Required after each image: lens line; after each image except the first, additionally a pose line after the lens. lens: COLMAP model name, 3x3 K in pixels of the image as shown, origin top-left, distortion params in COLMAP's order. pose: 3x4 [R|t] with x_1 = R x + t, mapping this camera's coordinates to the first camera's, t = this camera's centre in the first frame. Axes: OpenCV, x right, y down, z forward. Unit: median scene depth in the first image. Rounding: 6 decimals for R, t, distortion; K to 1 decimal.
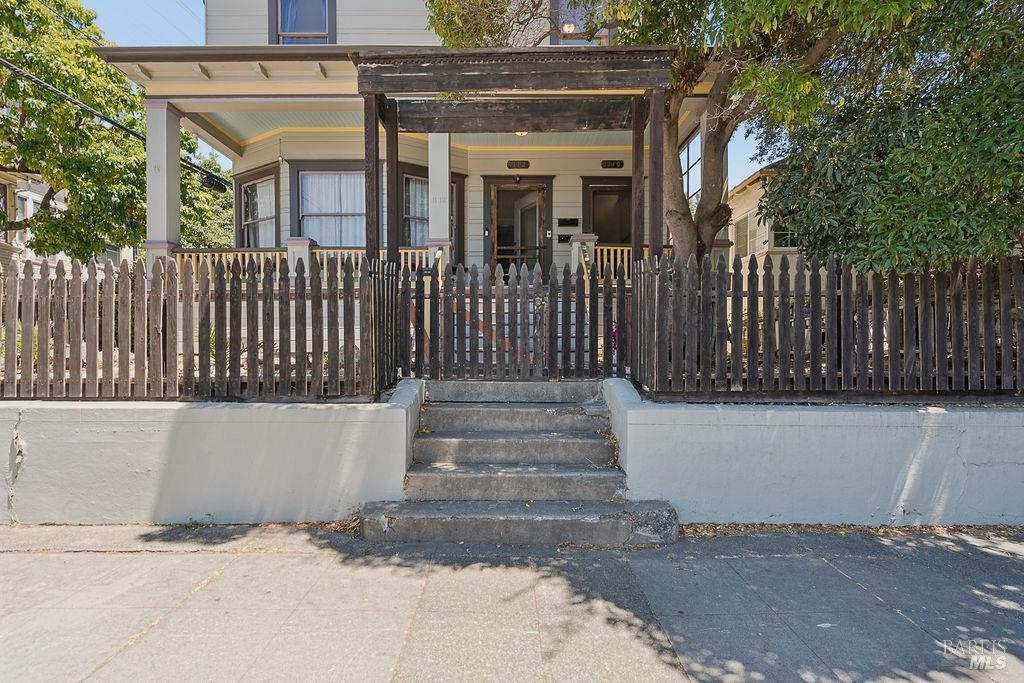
lens RADIAL K [[486.8, 0, 512.0], [0, 486.8, 341.5], [0, 0, 1]] dist [0.001334, 0.000069]
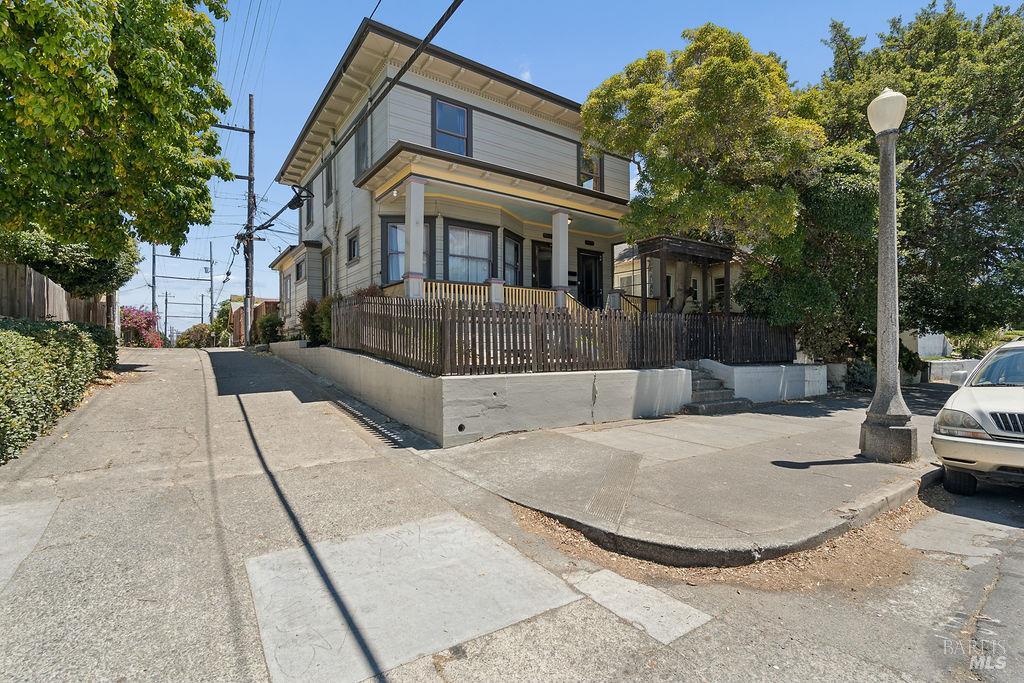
lens RADIAL K [[486.8, 0, 512.0], [0, 486.8, 341.5], [0, 0, 1]] dist [0.001334, 0.000069]
pose [[0.817530, 0.009101, 0.575815, -2.131379], [-0.009643, 0.999951, -0.002113, -0.003918], [-0.575806, -0.003826, 0.817578, -0.570094]]
